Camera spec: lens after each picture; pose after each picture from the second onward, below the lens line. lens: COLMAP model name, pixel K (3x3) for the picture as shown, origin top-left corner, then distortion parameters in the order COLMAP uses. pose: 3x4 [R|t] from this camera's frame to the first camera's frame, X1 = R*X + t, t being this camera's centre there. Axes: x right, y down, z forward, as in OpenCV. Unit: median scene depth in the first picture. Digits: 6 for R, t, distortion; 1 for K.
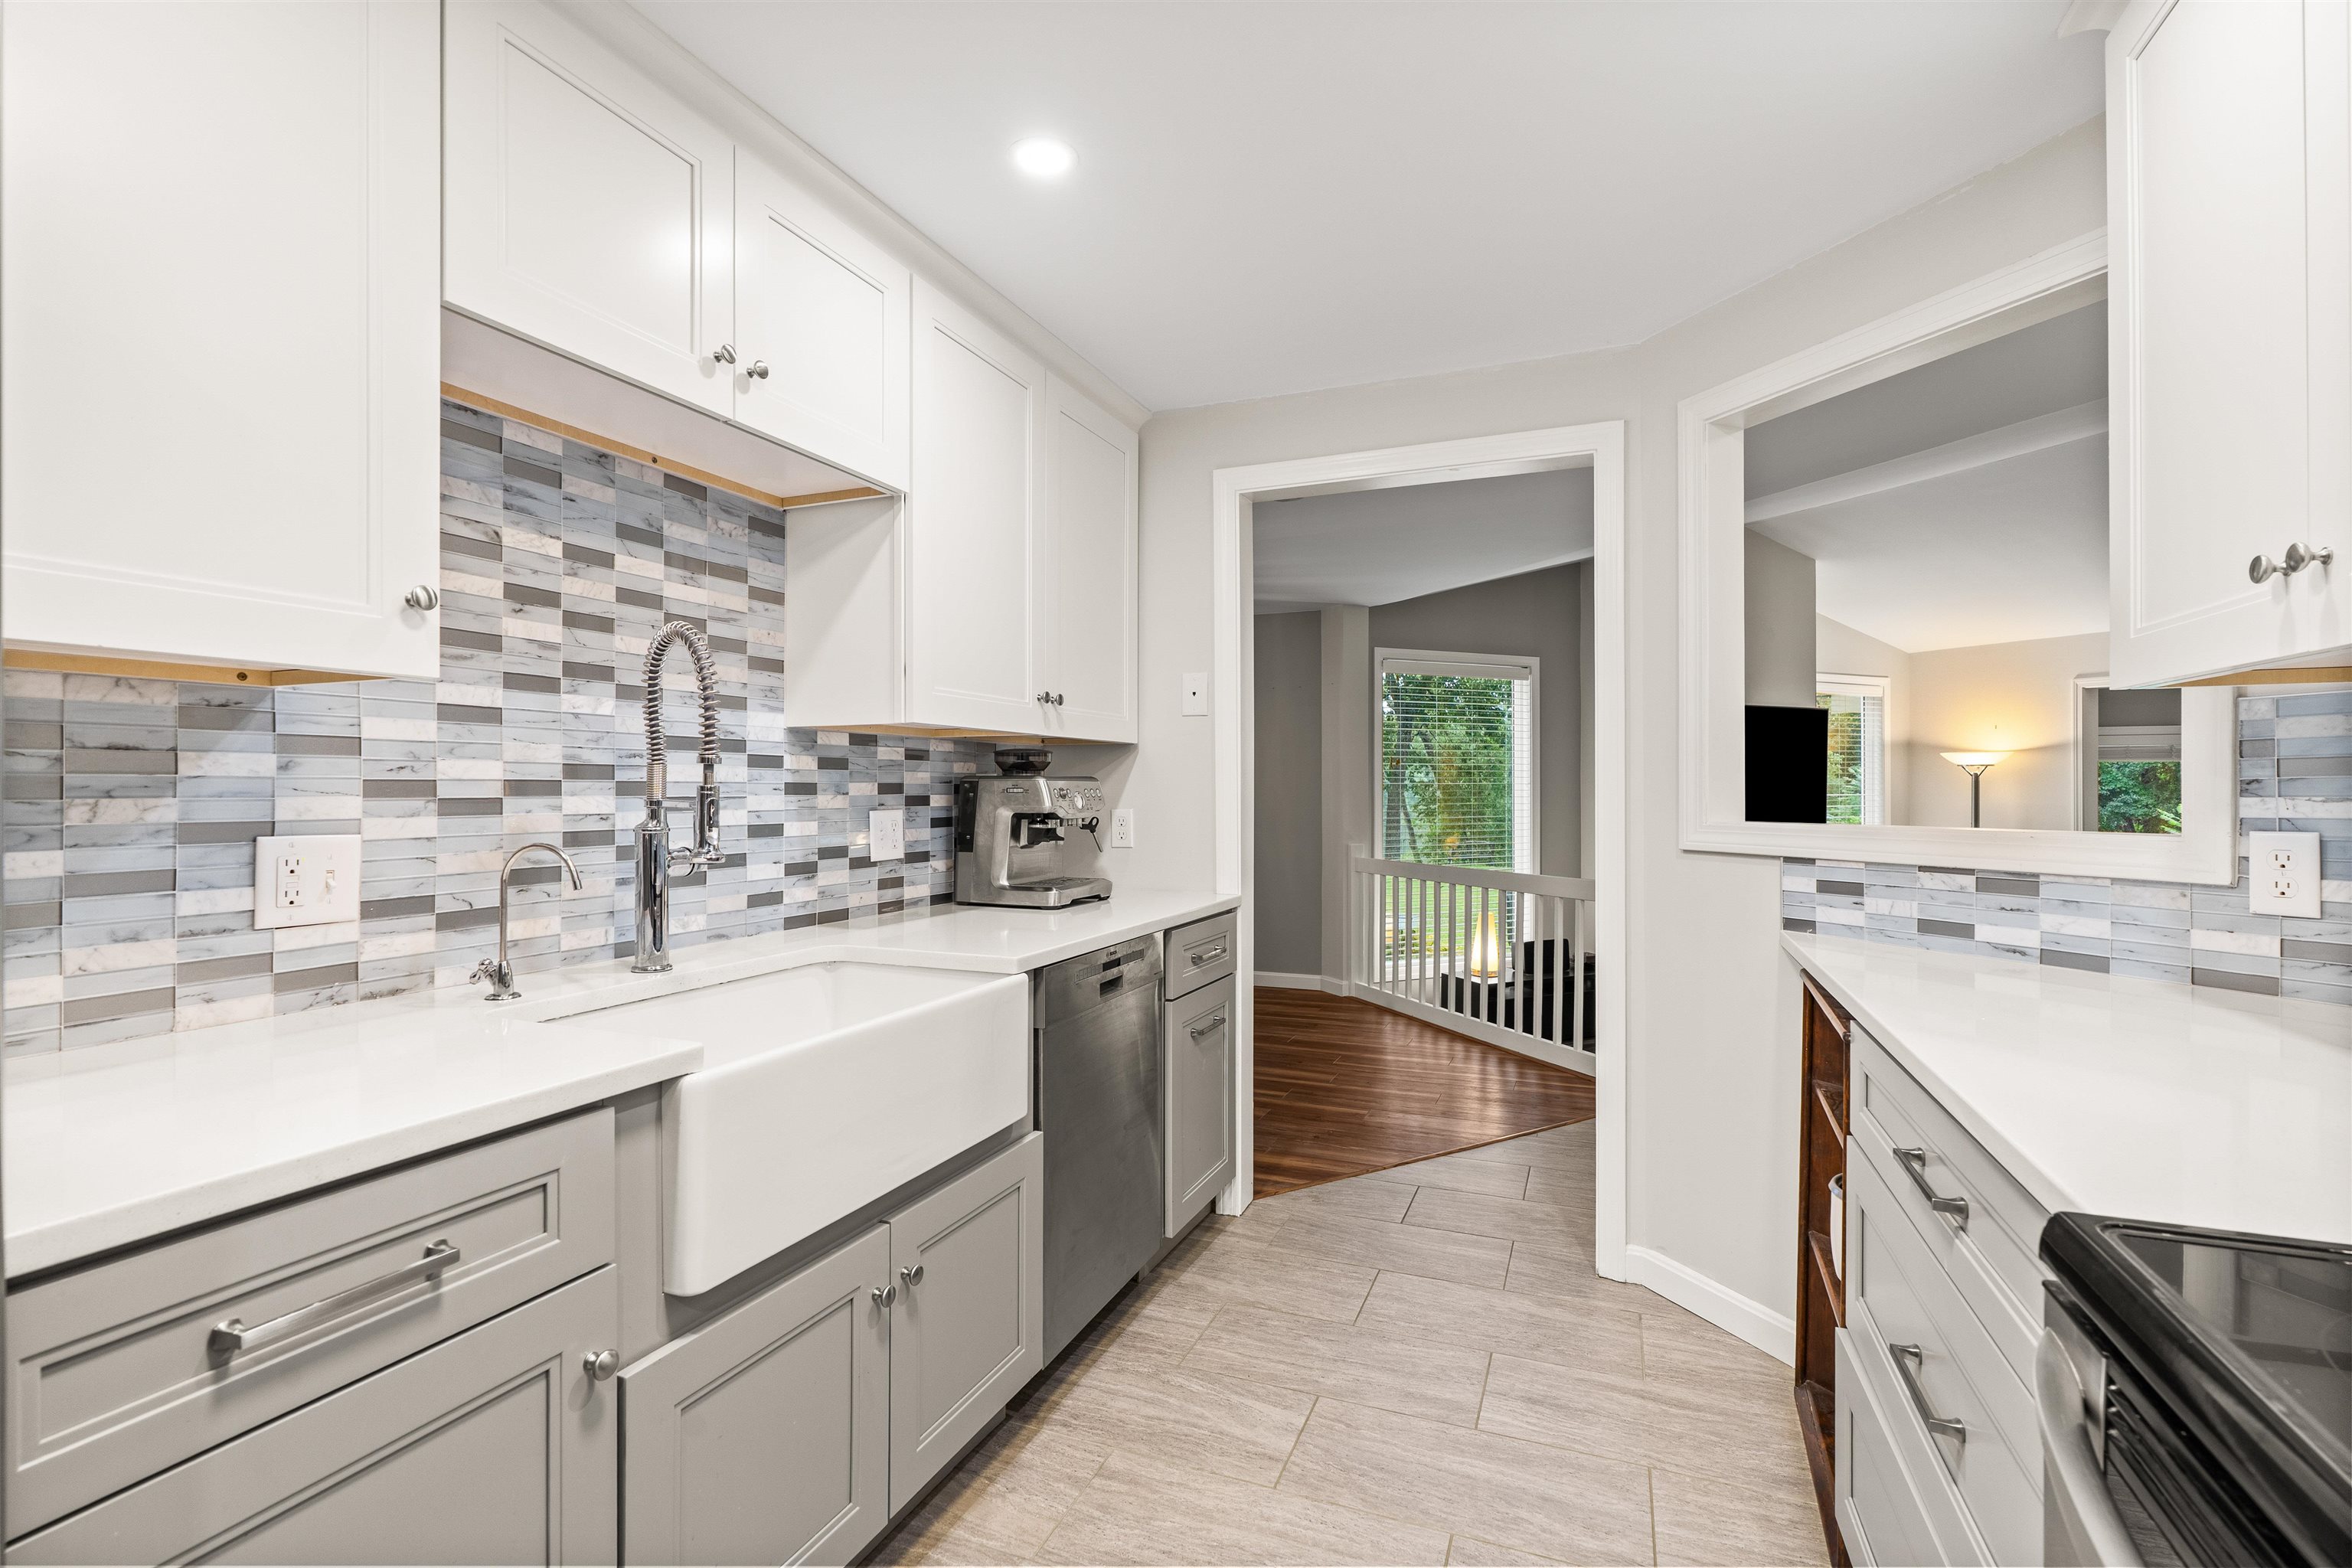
lens RADIAL K [[1058.8, 0, 1184.4], [0, 1058.8, 785.9], [0, 0, 1]] dist [-0.014126, 0.005824]
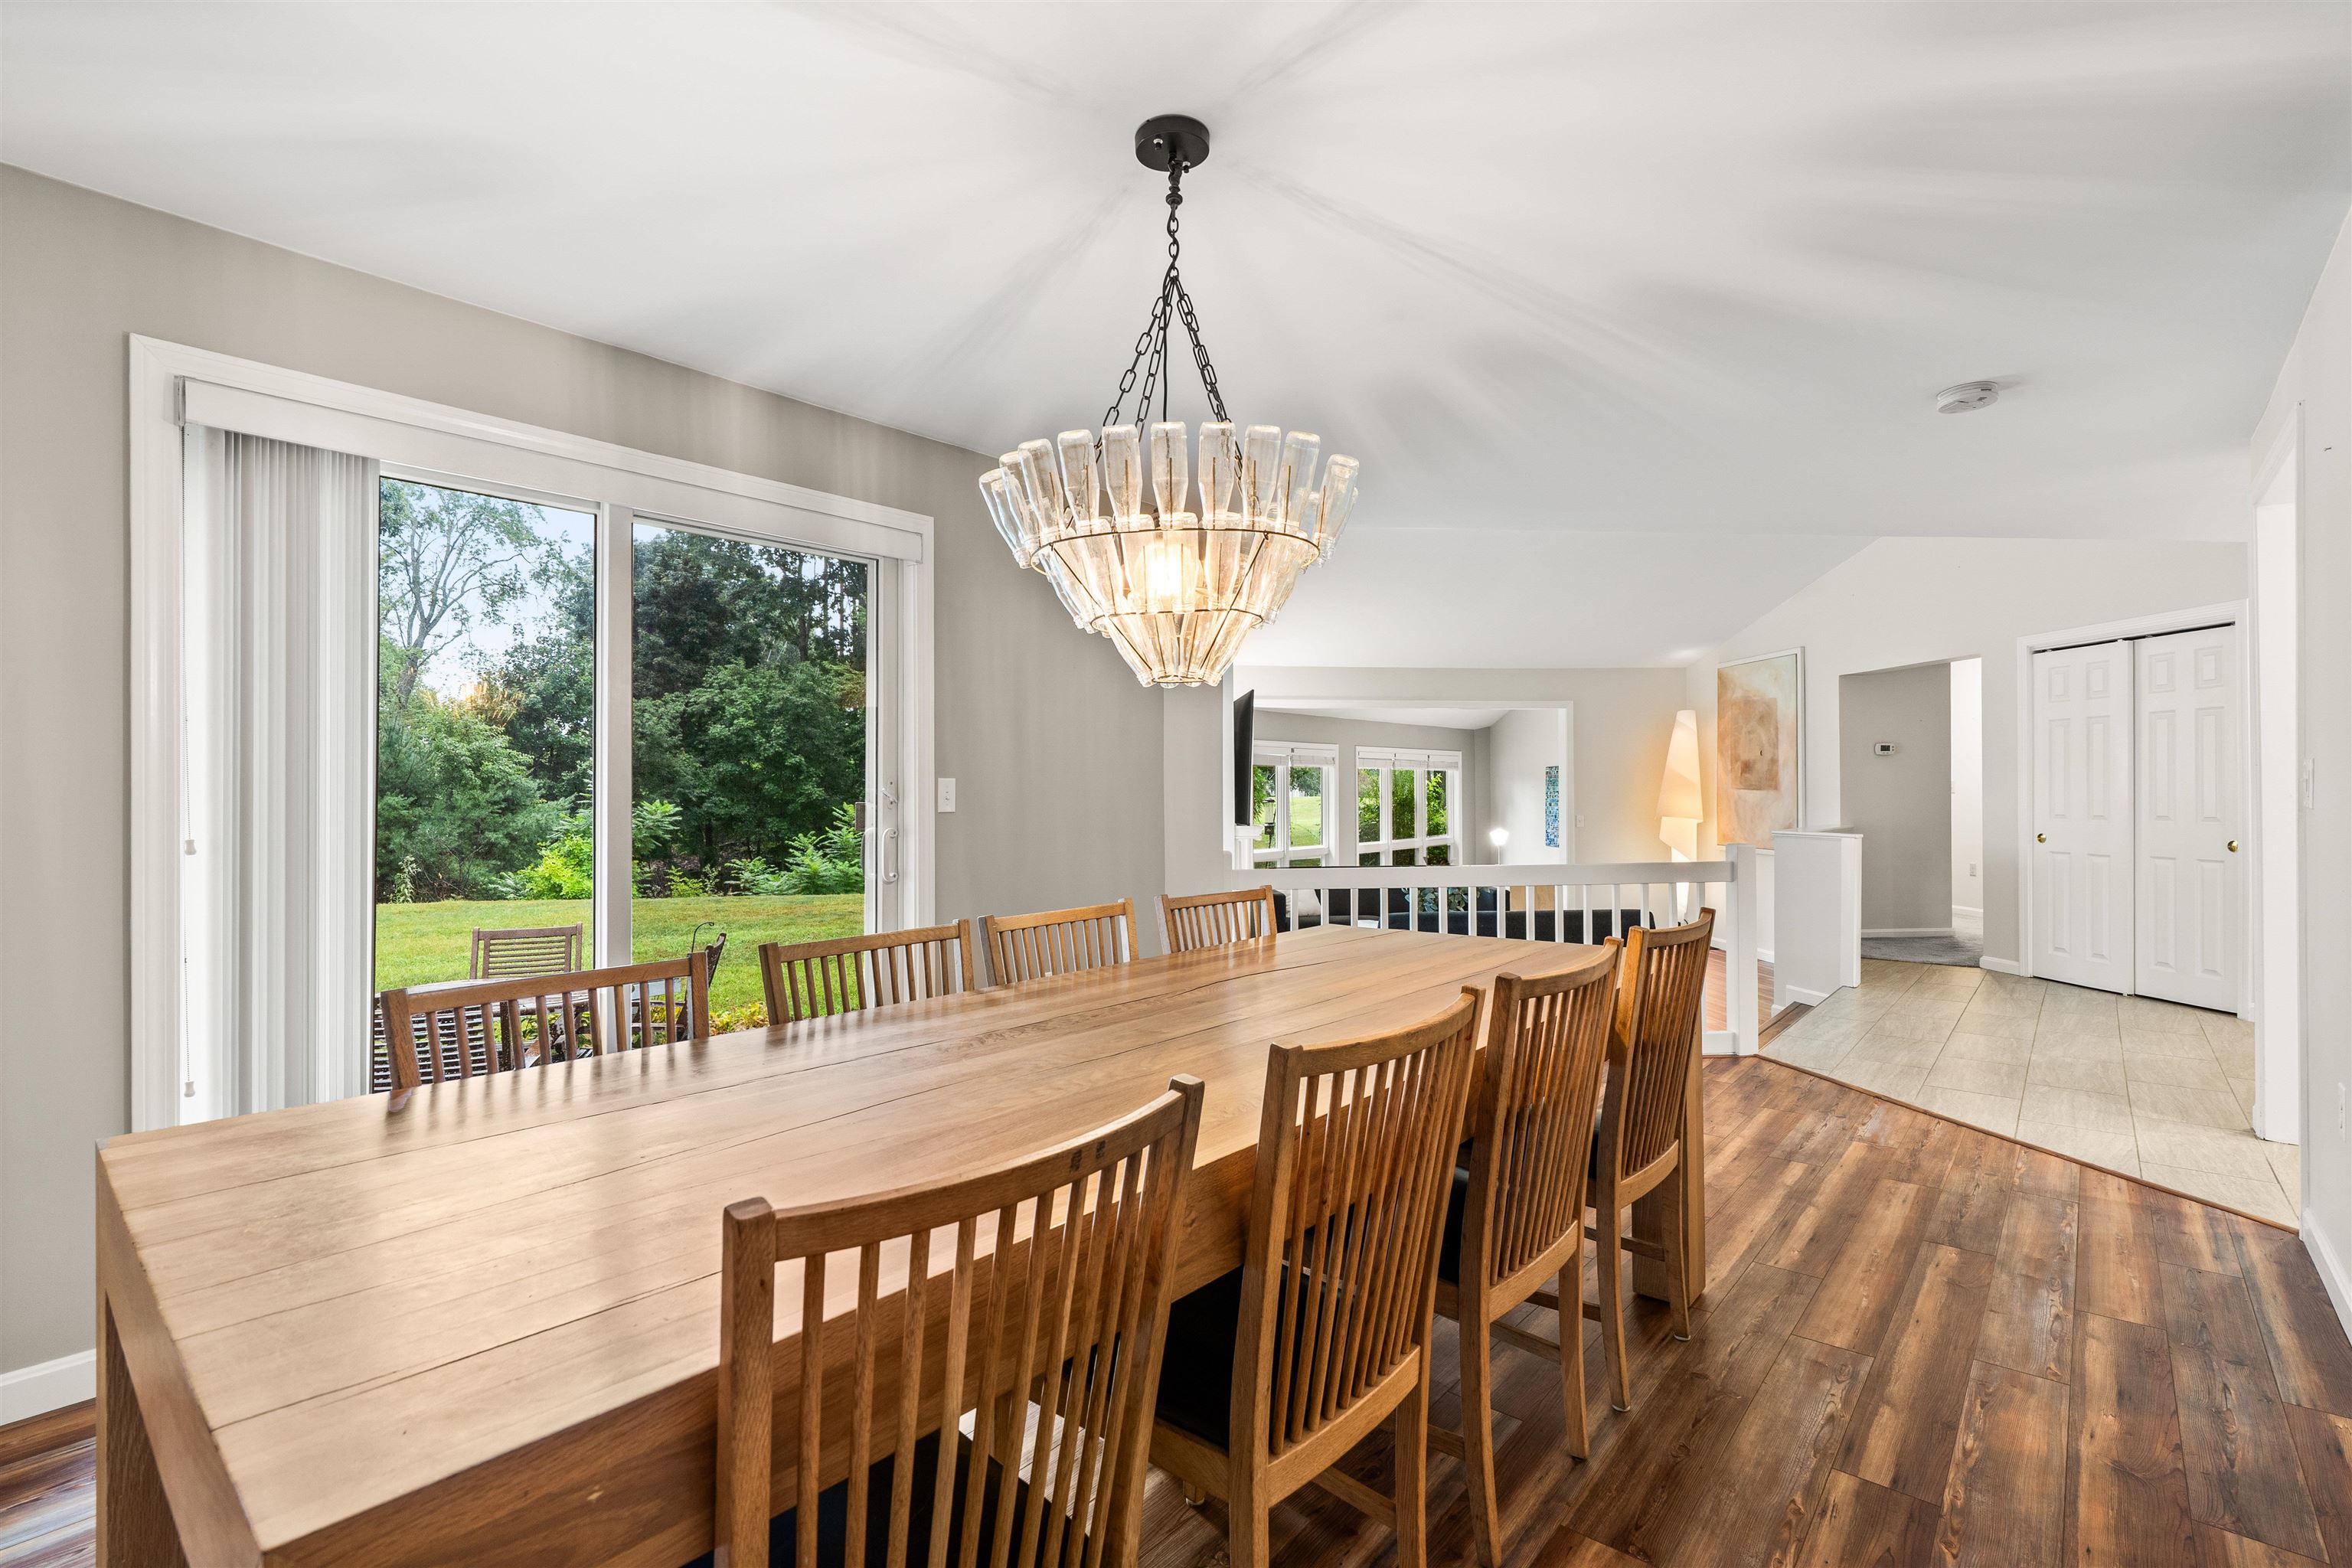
lens RADIAL K [[1072.7, 0, 1187.8], [0, 1072.7, 788.9], [0, 0, 1]] dist [-0.003887, 0.000053]
pose [[0.308467, 0.001510, 0.951234, -1.248052], [0.000696, 0.999998, -0.001814, 0.032374], [-0.951235, 0.001222, 0.308466, 1.890810]]
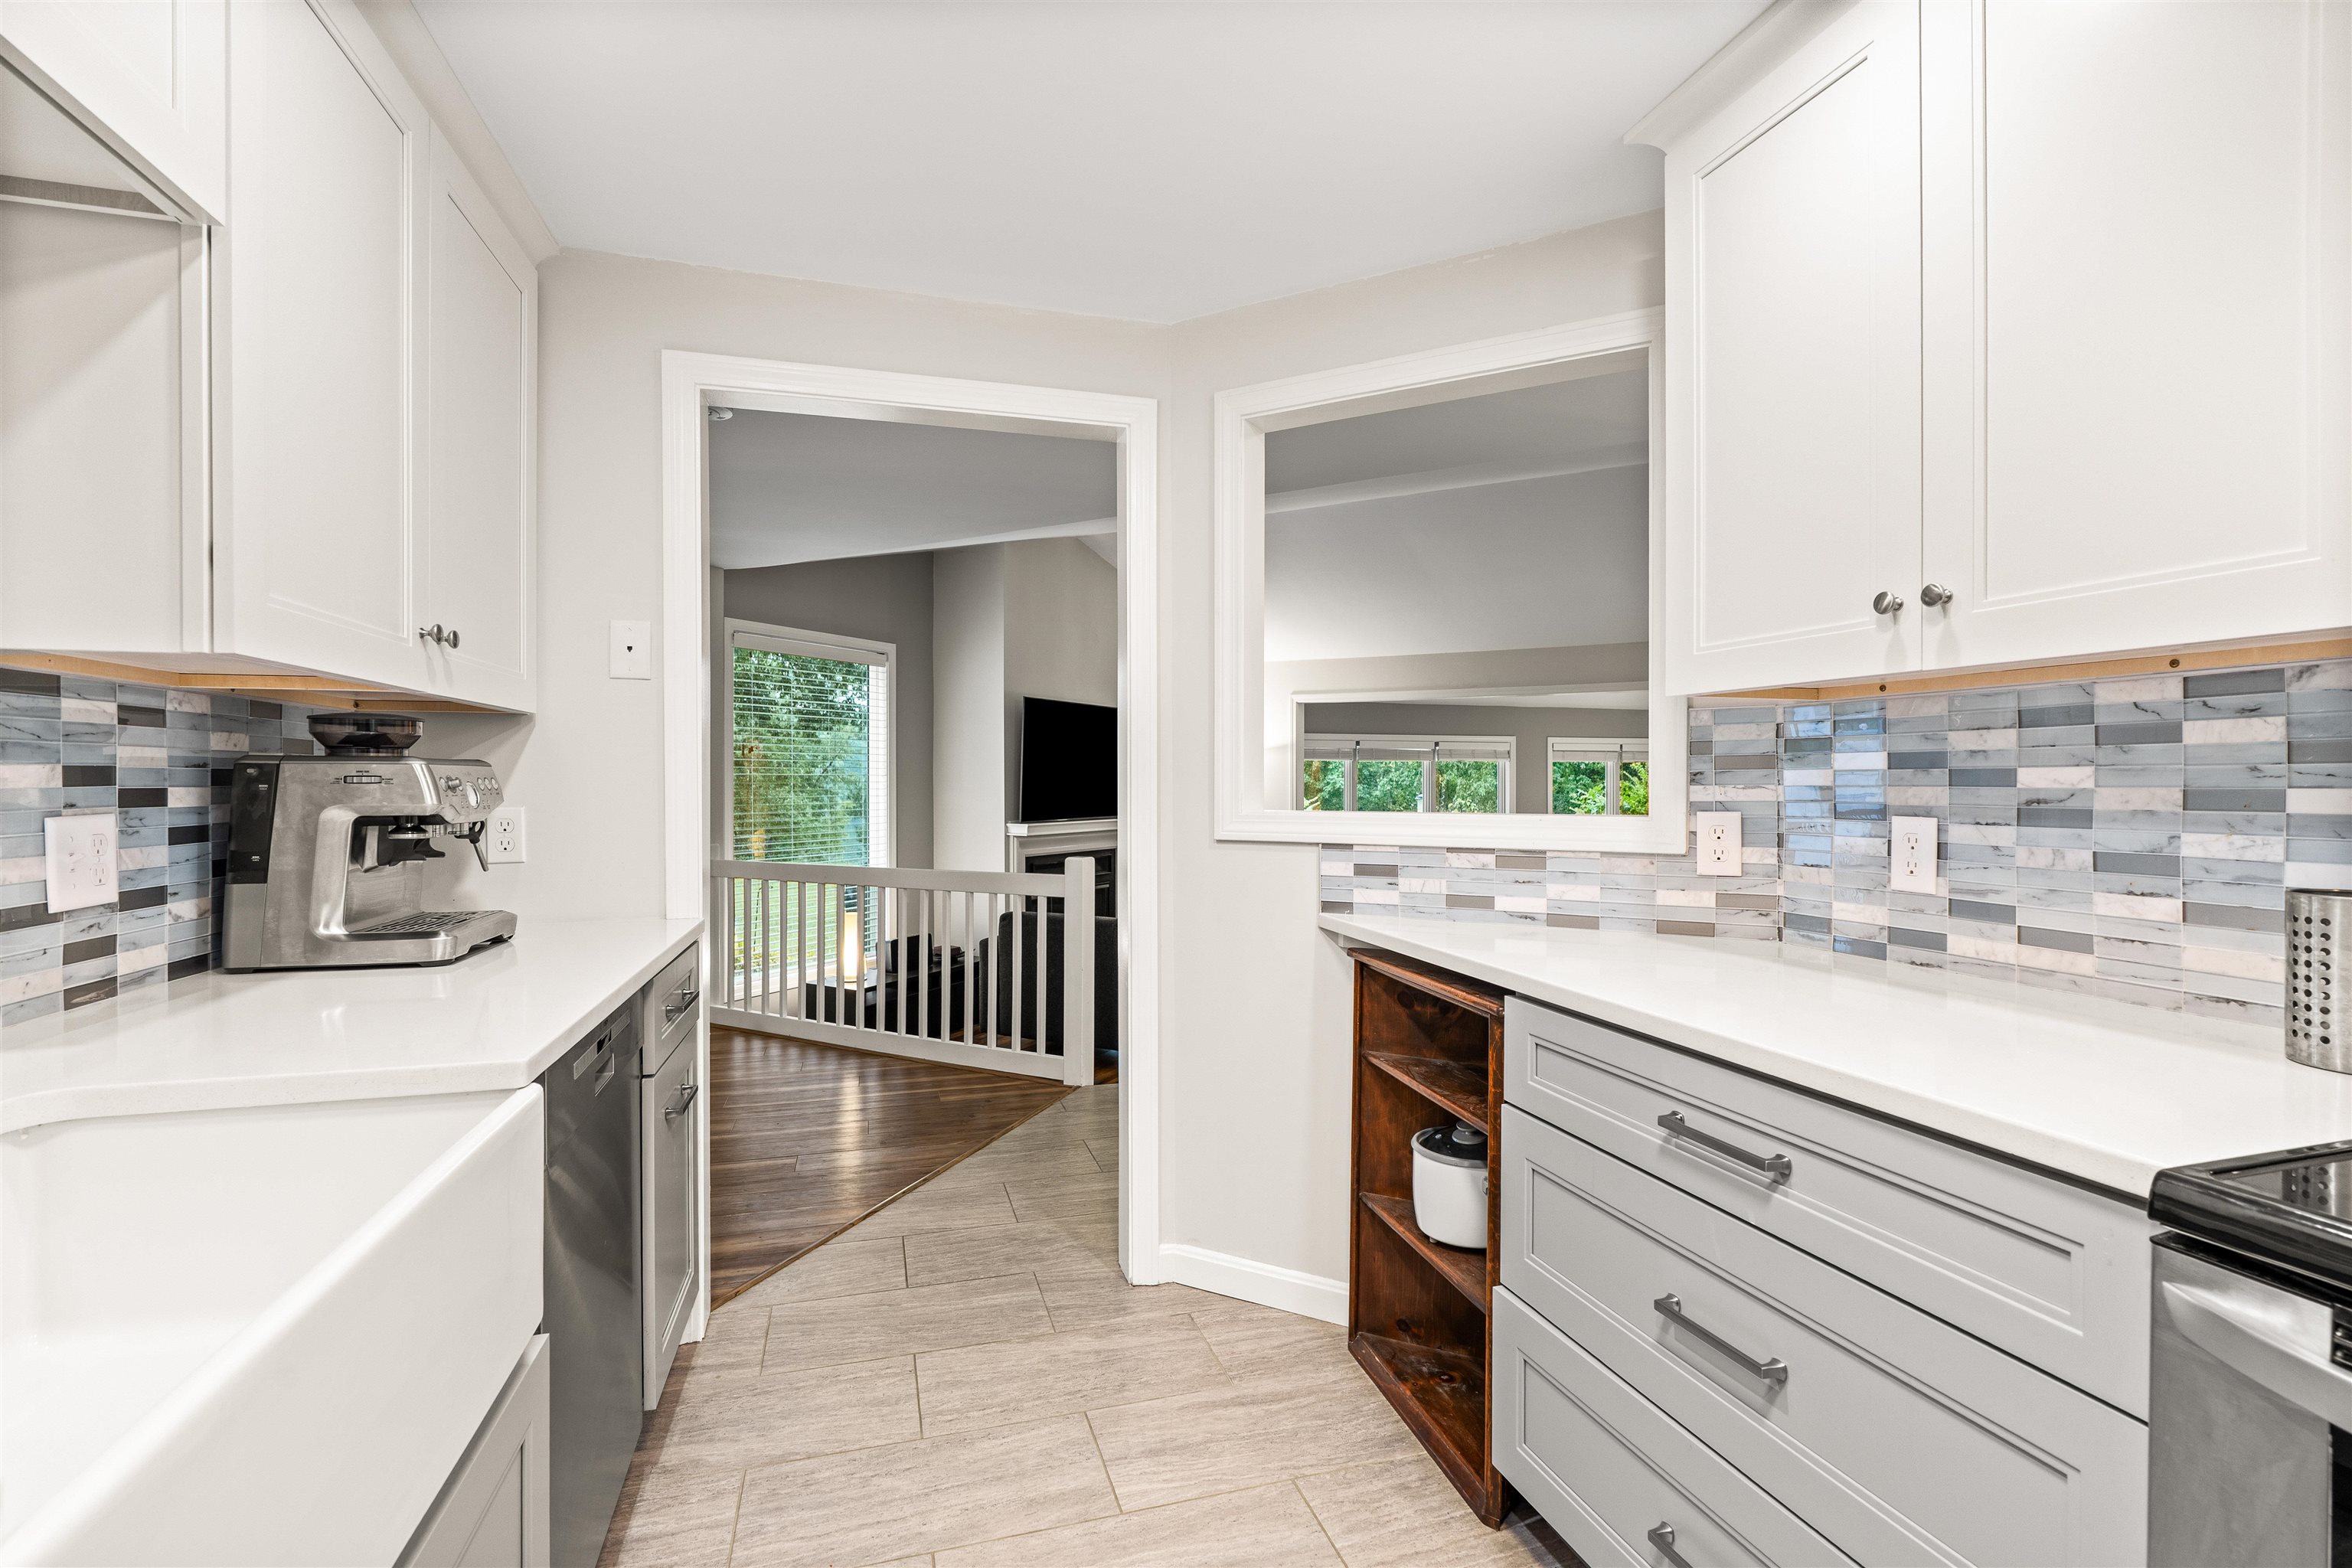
lens RADIAL K [[1058.8, 0, 1184.4], [0, 1058.8, 785.9], [0, 0, 1]] dist [-0.014126, 0.005824]
pose [[0.780436, -0.001822, 0.625234, -0.170297], [-0.002526, 0.999978, 0.006068, 0.002935], [-0.625231, -0.006314, 0.780414, 0.219565]]
